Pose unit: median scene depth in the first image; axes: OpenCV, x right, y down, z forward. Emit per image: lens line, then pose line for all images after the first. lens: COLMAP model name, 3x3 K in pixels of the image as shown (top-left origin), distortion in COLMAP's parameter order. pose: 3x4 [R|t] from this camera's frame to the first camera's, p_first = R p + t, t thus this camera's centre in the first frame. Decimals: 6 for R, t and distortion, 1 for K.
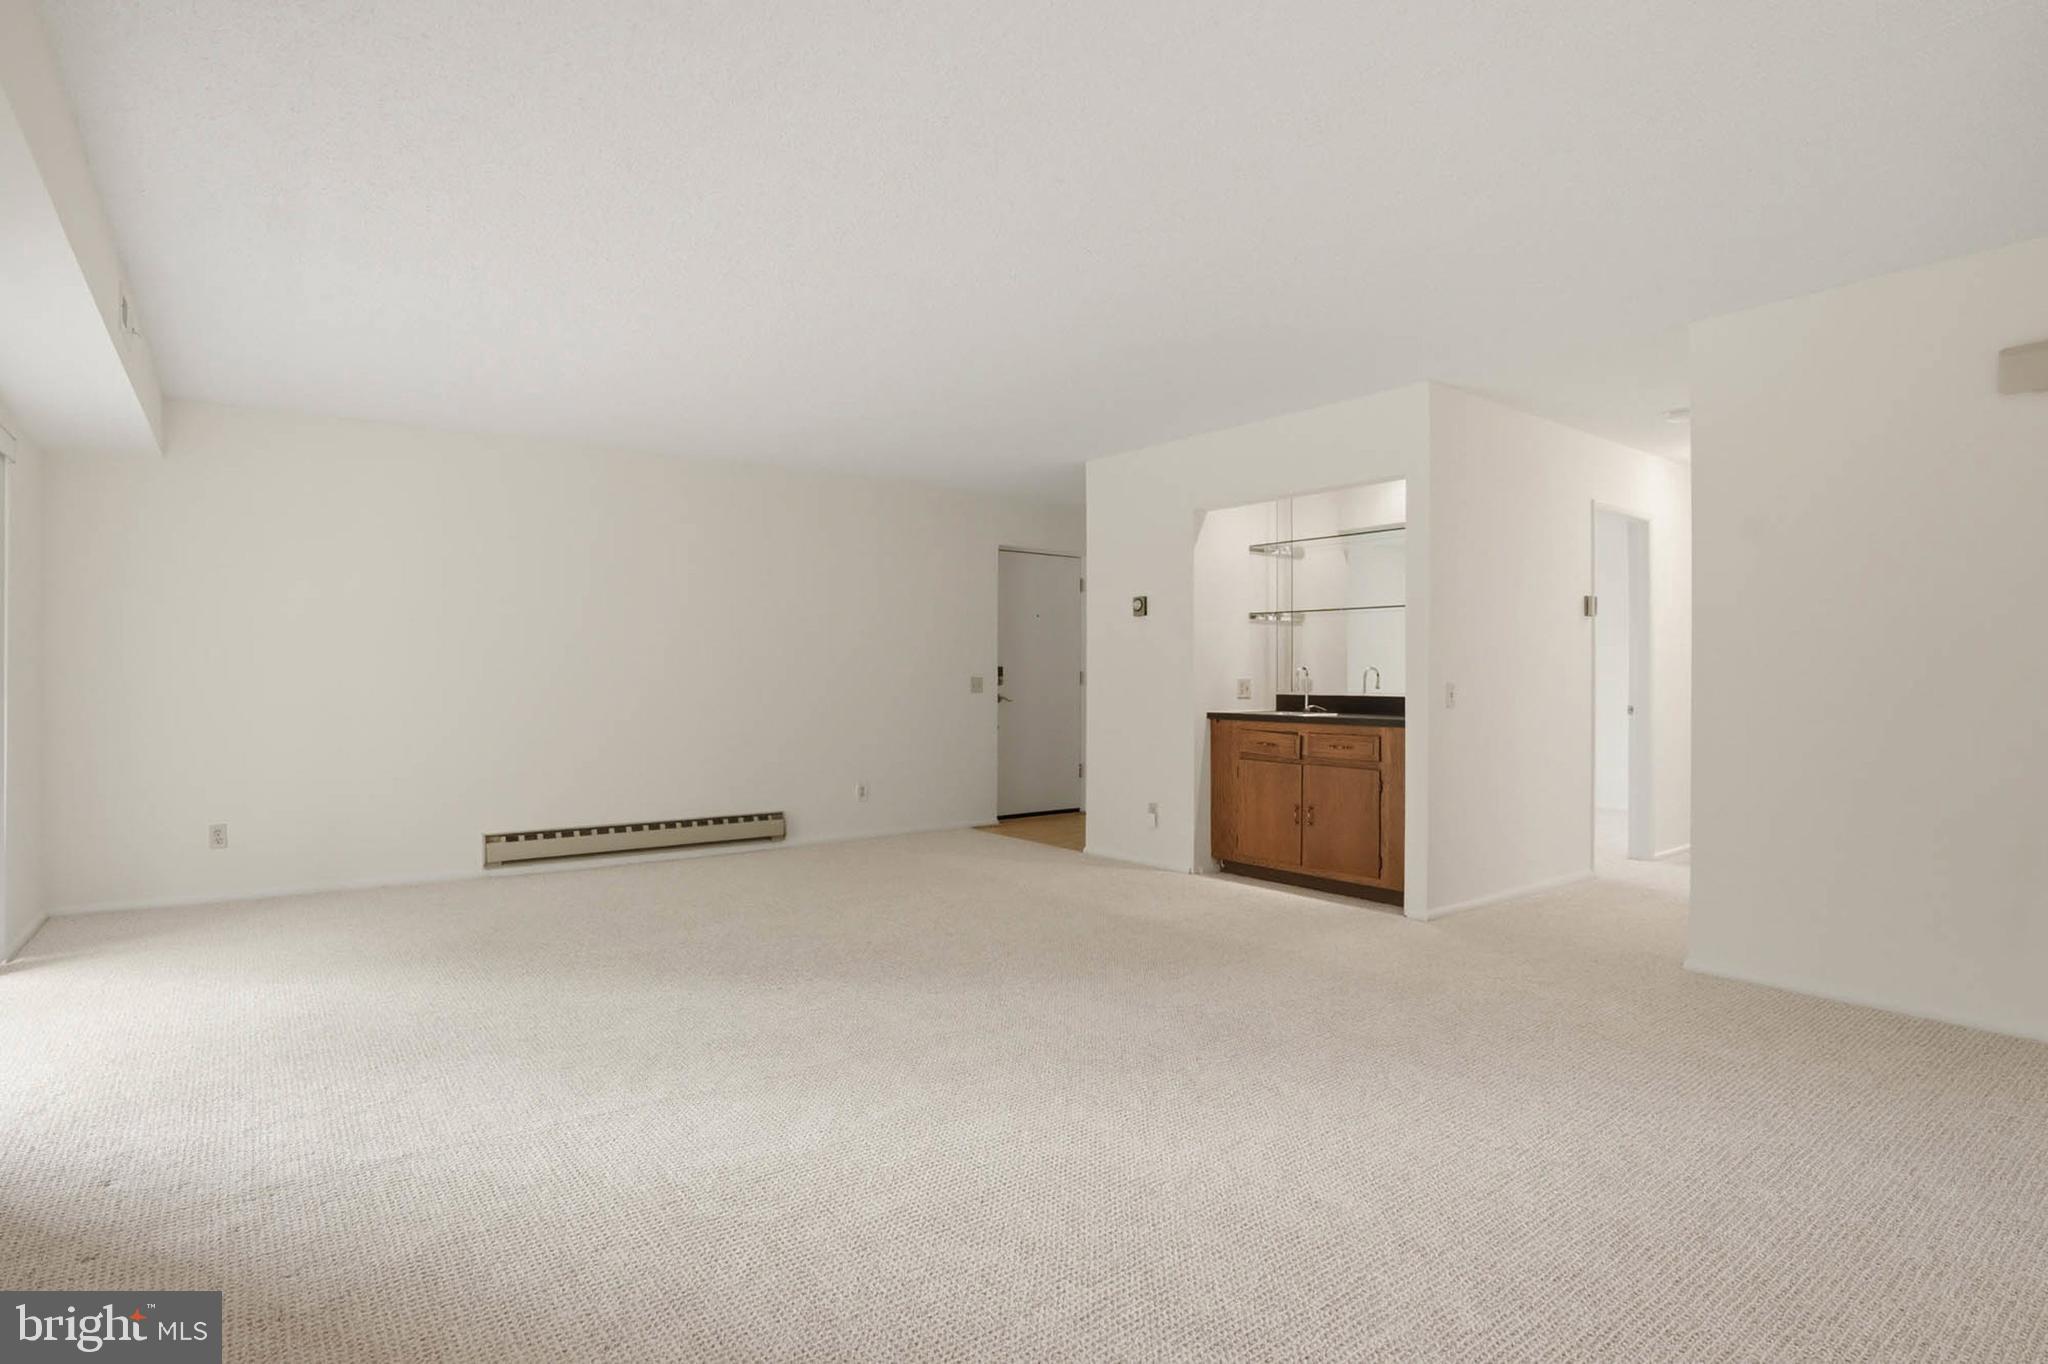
lens RADIAL K [[965.0, 0, 1017.1], [0, 965.0, 680.3], [0, 0, 1]] dist [-0.002962, -0.000384]
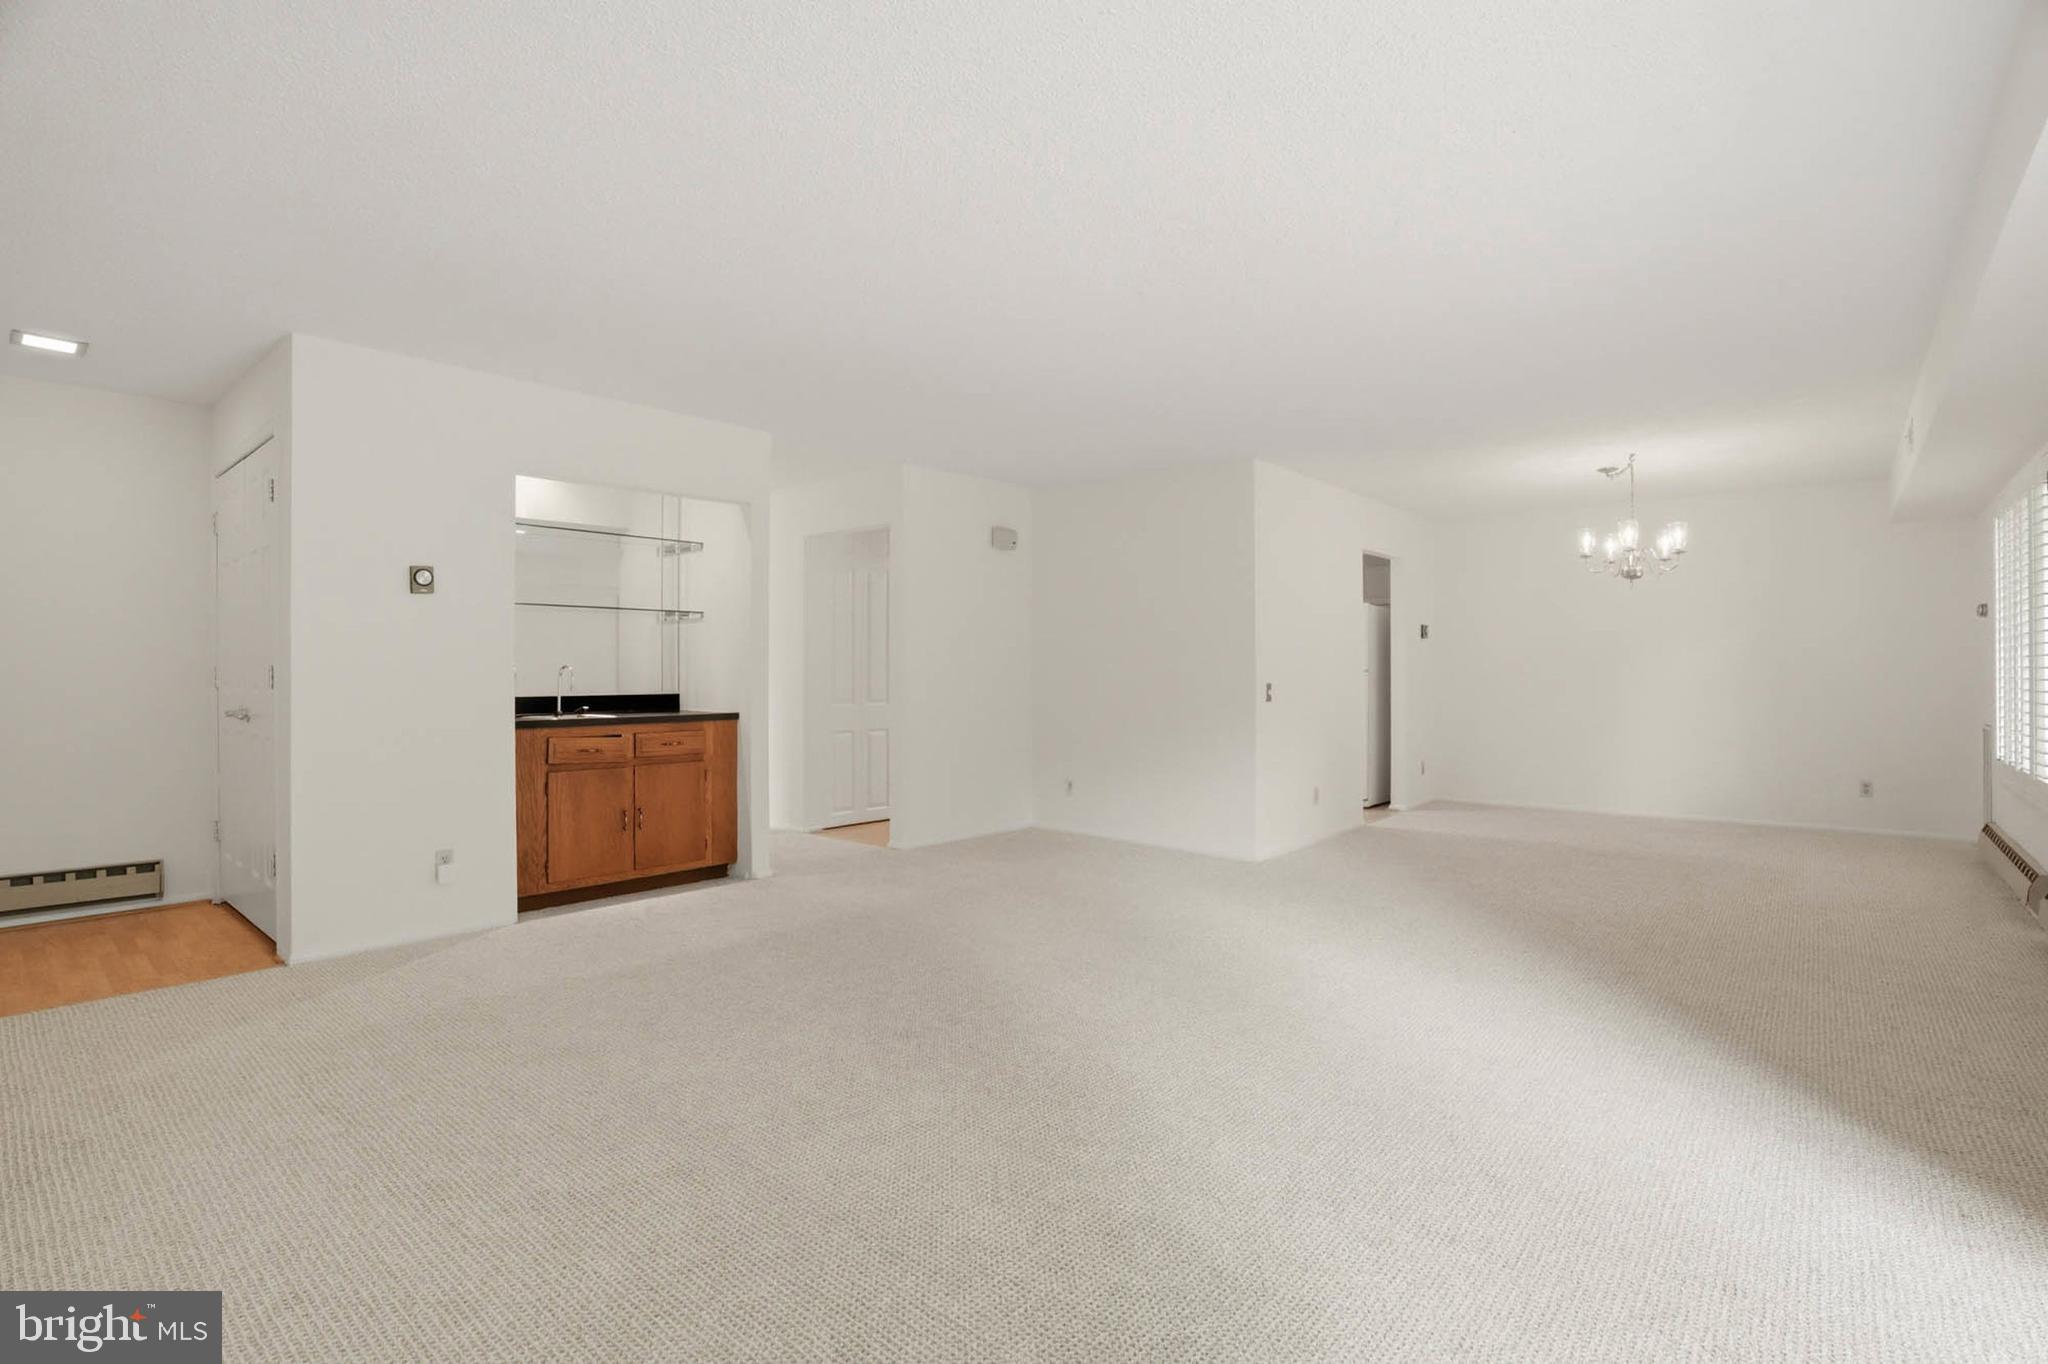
lens RADIAL K [[965.0, 0, 1017.1], [0, 965.0, 680.3], [0, 0, 1]] dist [-0.002962, -0.000384]
pose [[-0.158346, -0.007562, 0.987355, -0.707097], [0.009078, 0.999917, 0.009114, -0.004561], [-0.987342, 0.010406, -0.158264, 0.754278]]
